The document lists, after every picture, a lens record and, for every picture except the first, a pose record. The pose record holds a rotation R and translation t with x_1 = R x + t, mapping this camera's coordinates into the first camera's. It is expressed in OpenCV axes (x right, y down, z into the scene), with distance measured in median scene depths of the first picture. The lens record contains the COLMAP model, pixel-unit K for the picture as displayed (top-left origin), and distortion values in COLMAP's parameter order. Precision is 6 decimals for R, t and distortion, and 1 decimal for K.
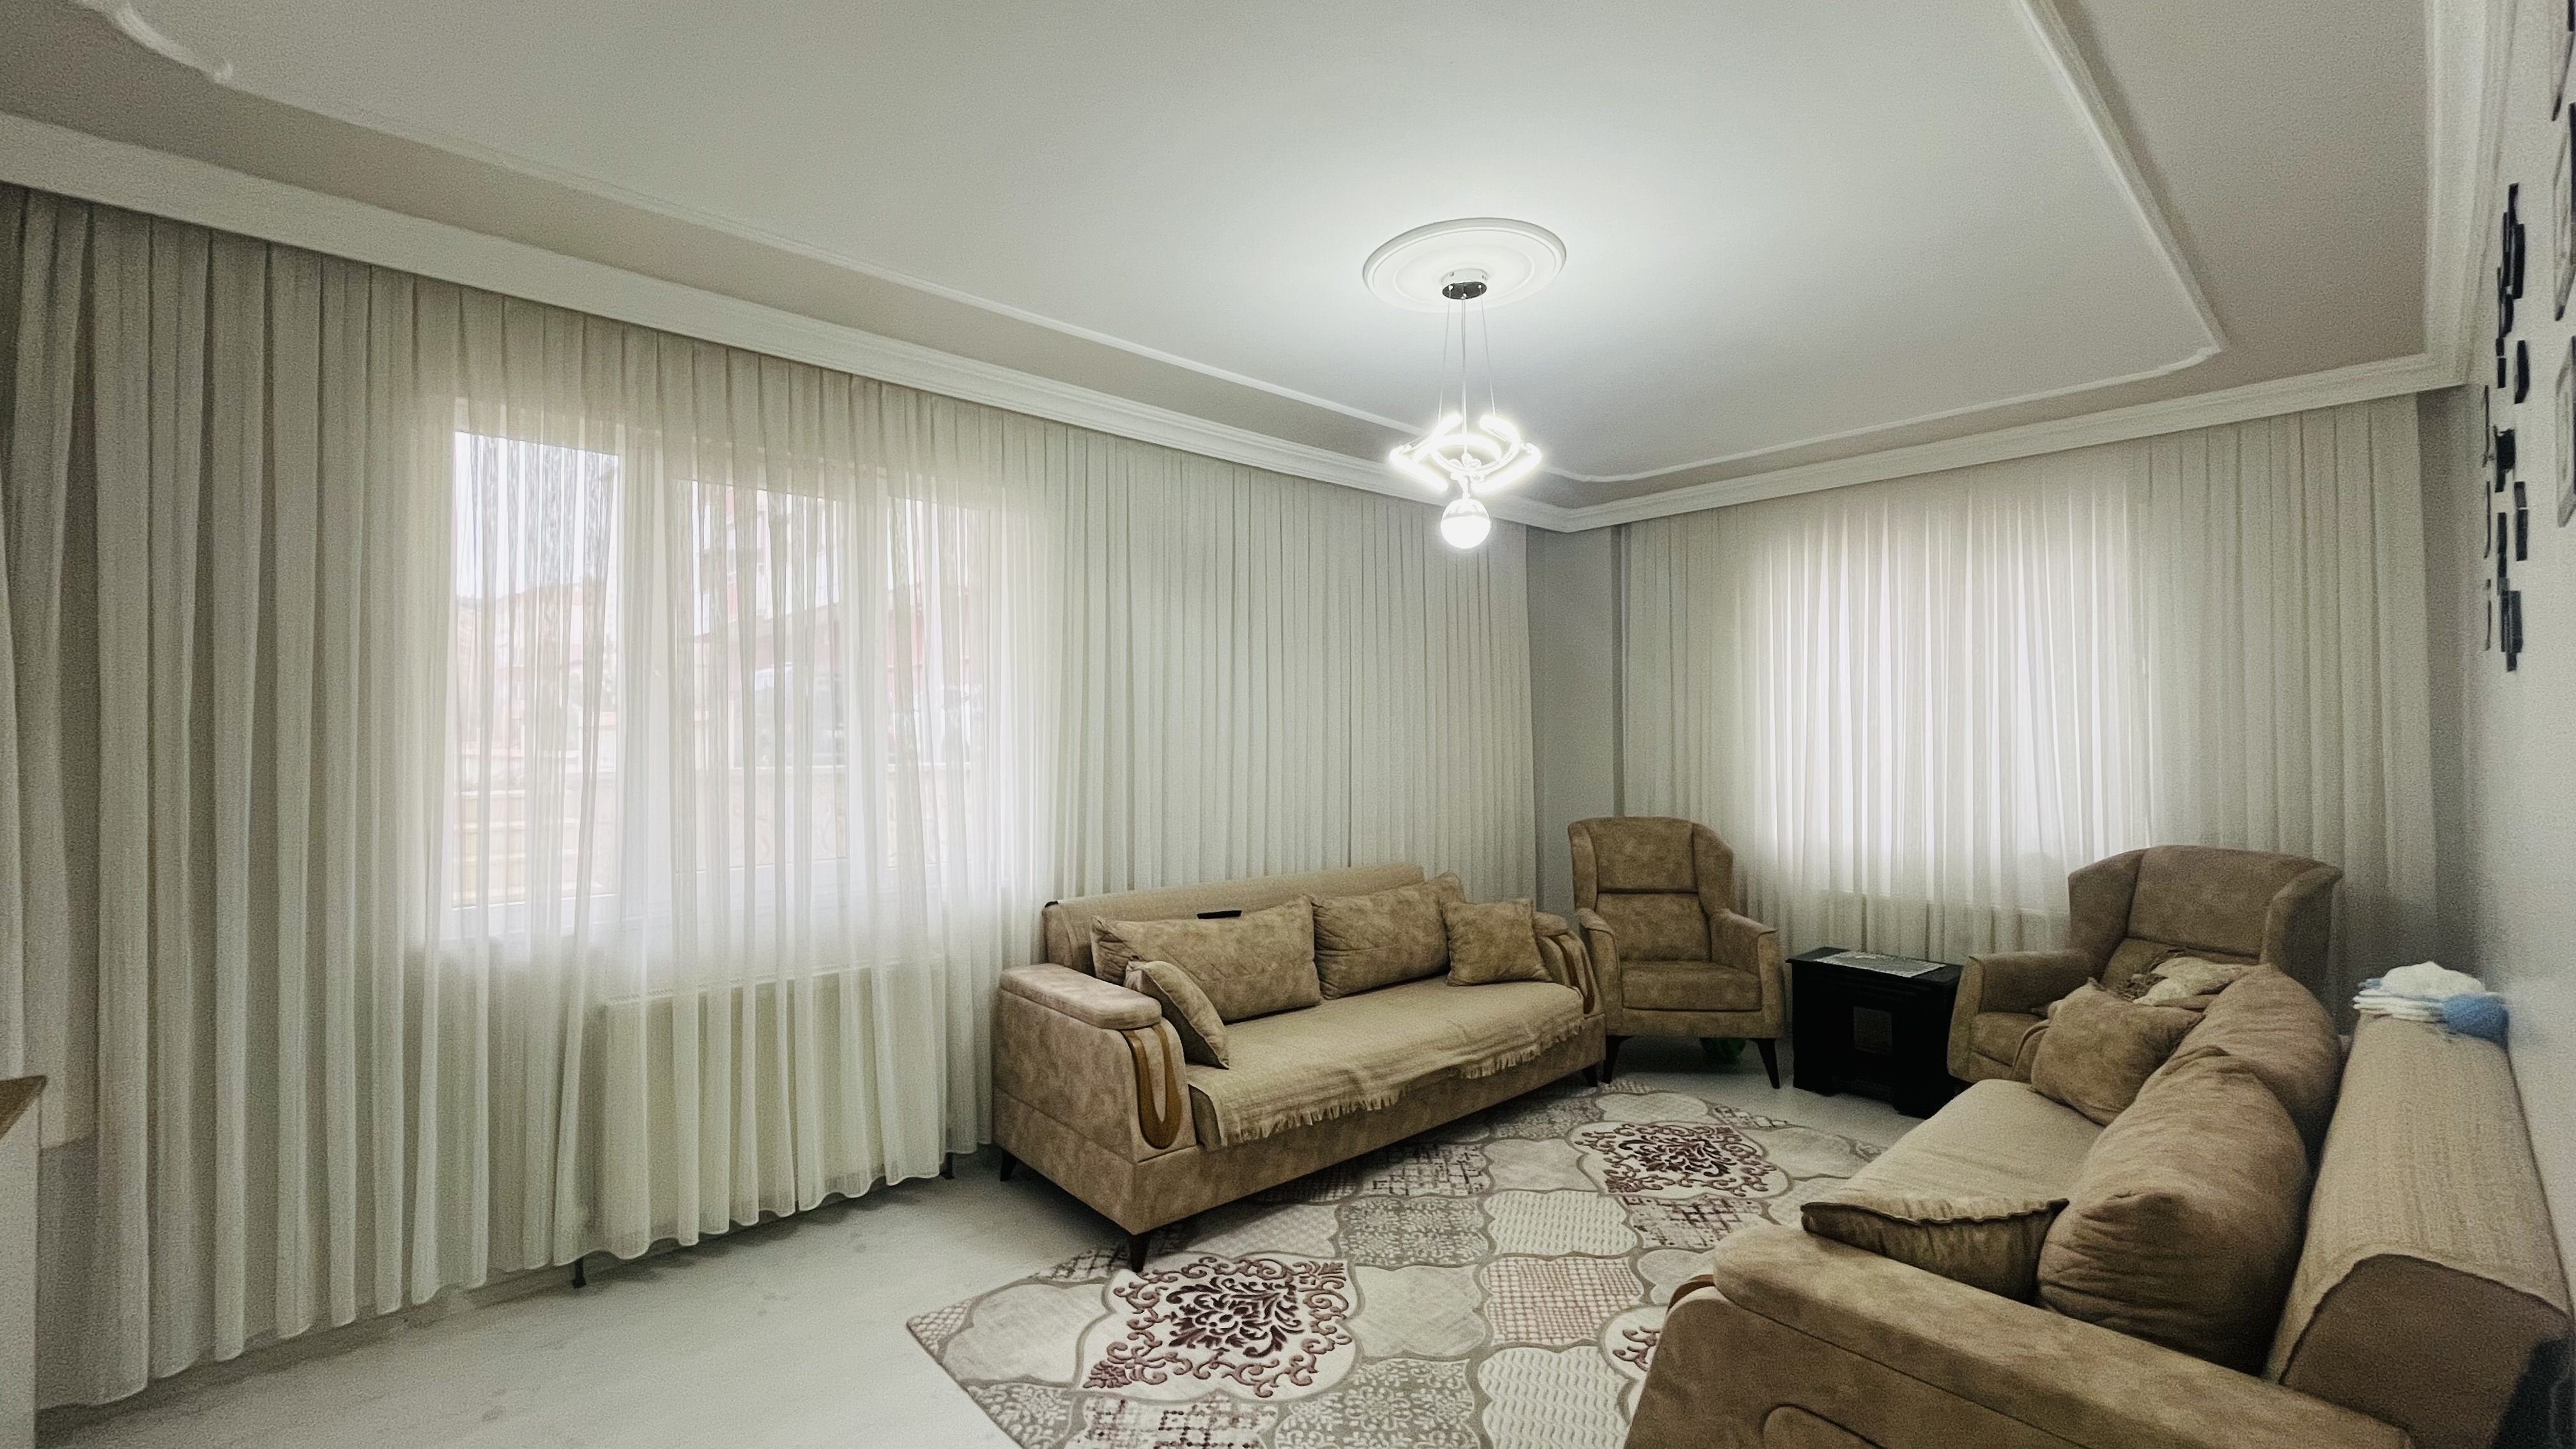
lens RADIAL K [[1035.3, 0, 1288.7], [0, 1035.3, 729.8], [0, 0, 1]] dist [-0.001654, 0.000261]
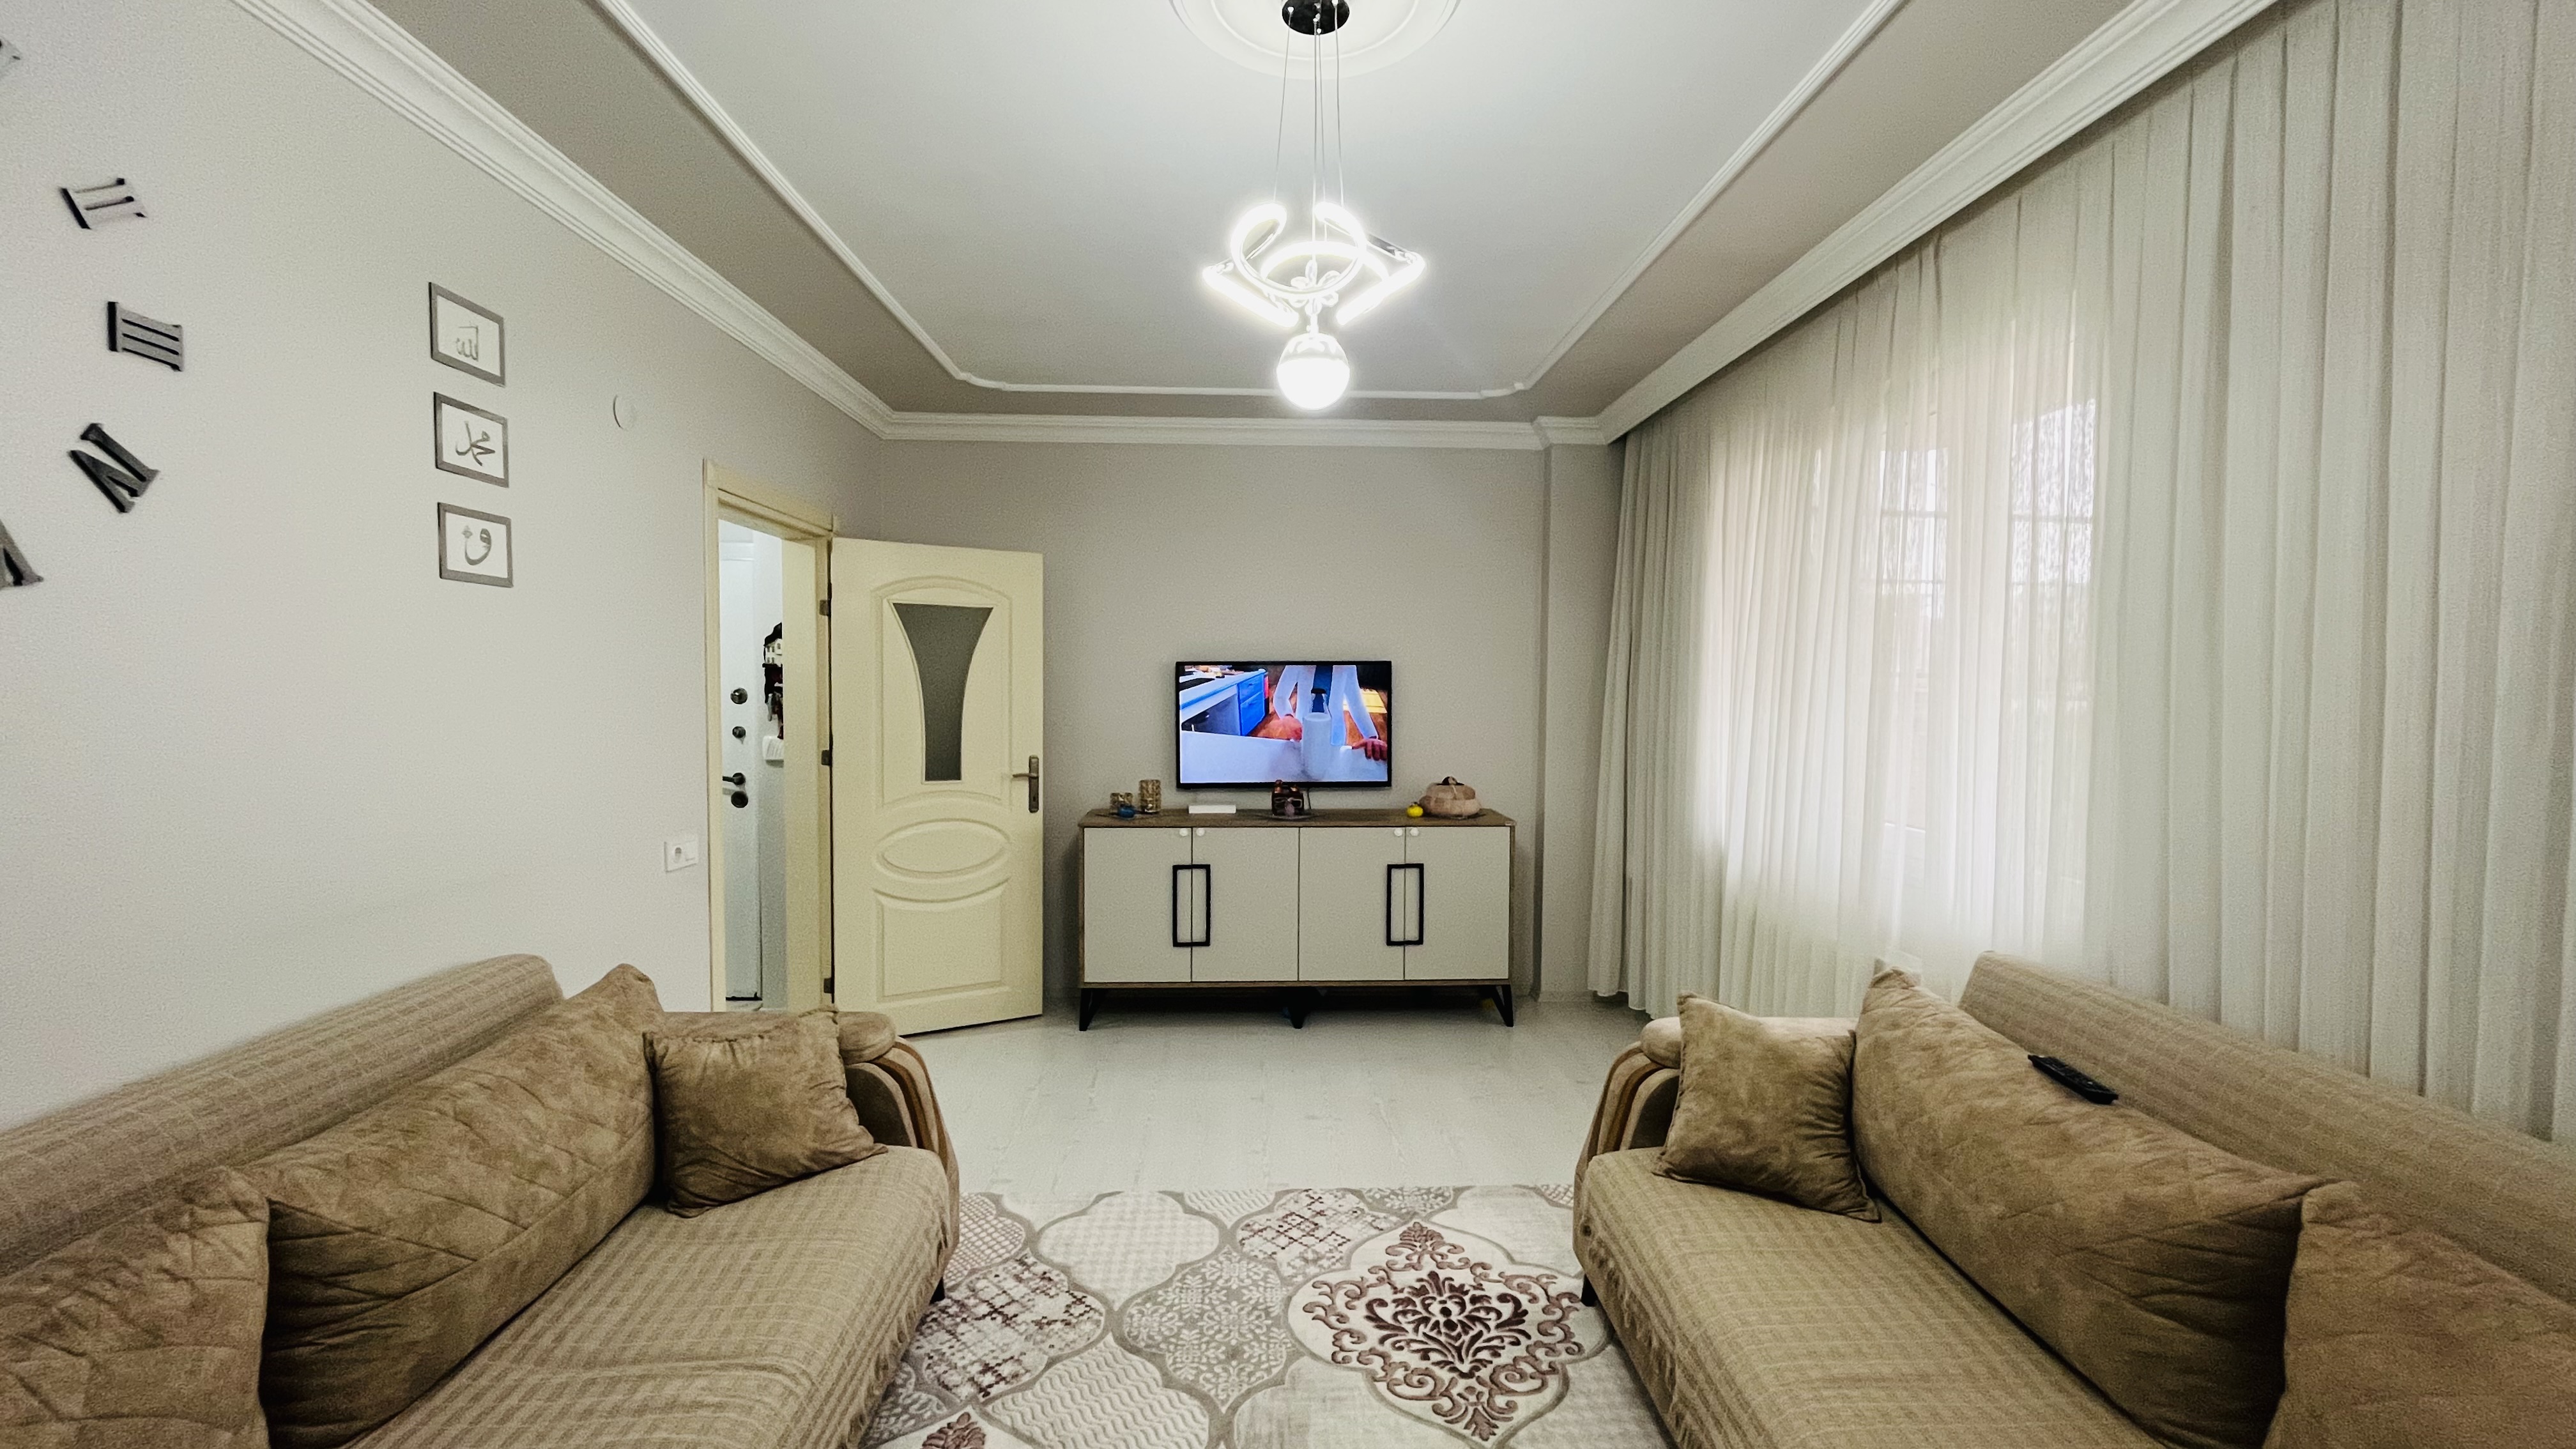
lens RADIAL K [[1035.3, 0, 1289.8], [0, 1035.3, 726.3], [0, 0, 1]] dist [-0.001654, 0.000261]
pose [[-0.638301, 0.024647, -0.769392, 0.784783], [-0.002315, 0.999421, 0.033936, 0.009139], [0.769783, 0.023442, -0.637875, 1.574567]]
